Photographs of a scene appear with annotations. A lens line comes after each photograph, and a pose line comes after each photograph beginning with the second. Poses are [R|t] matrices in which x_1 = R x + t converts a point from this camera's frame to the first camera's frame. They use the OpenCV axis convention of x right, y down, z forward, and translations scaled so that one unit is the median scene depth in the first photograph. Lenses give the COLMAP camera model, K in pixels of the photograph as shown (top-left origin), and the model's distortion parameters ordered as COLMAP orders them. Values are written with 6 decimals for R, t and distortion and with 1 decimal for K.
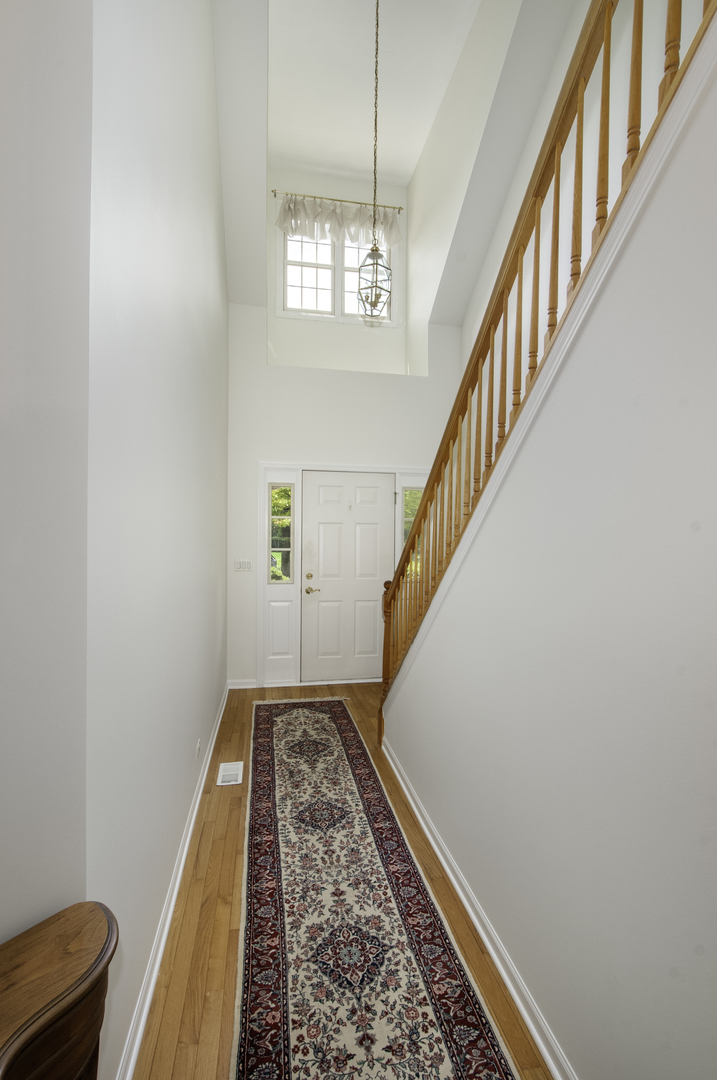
lens RADIAL K [[505.8, 0, 358.5], [0, 505.8, 540.0], [0, 0, 1]] dist [-0.000094, -0.000236]
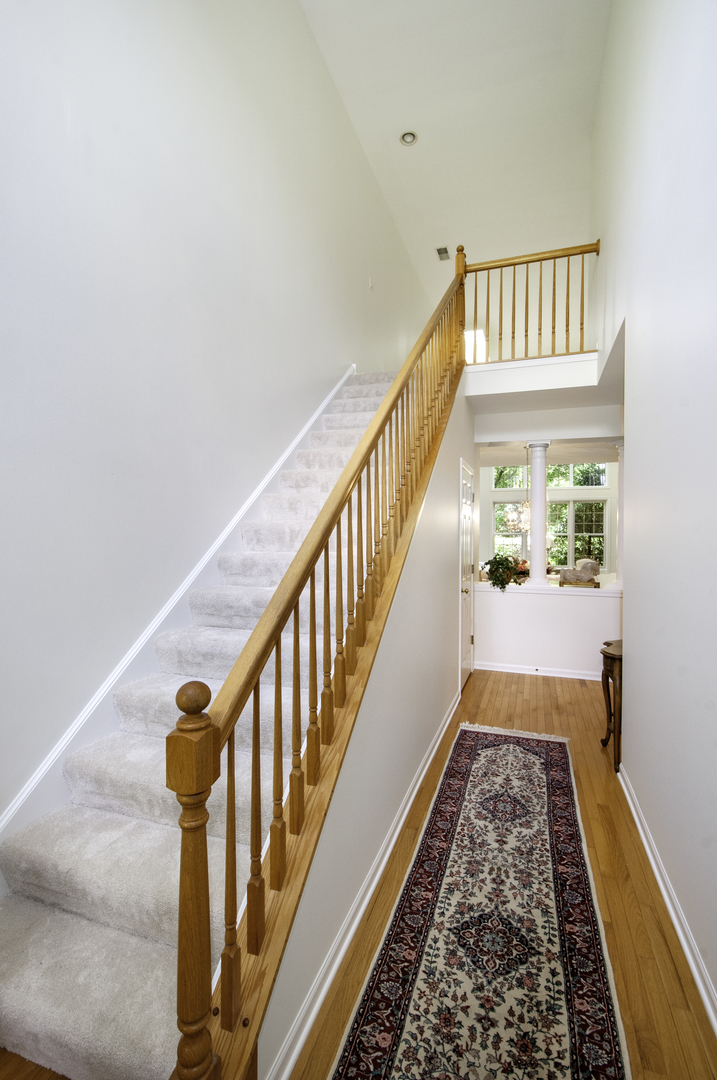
lens RADIAL K [[483.2, 0, 358.5], [0, 483.2, 540.0], [0, 0, 1]] dist [0.010527, 0.000204]
pose [[-0.867812, -0.022971, 0.496361, -0.280915], [-0.012275, 0.999617, 0.024799, -0.030960], [-0.496741, 0.015428, -0.867762, 2.016371]]
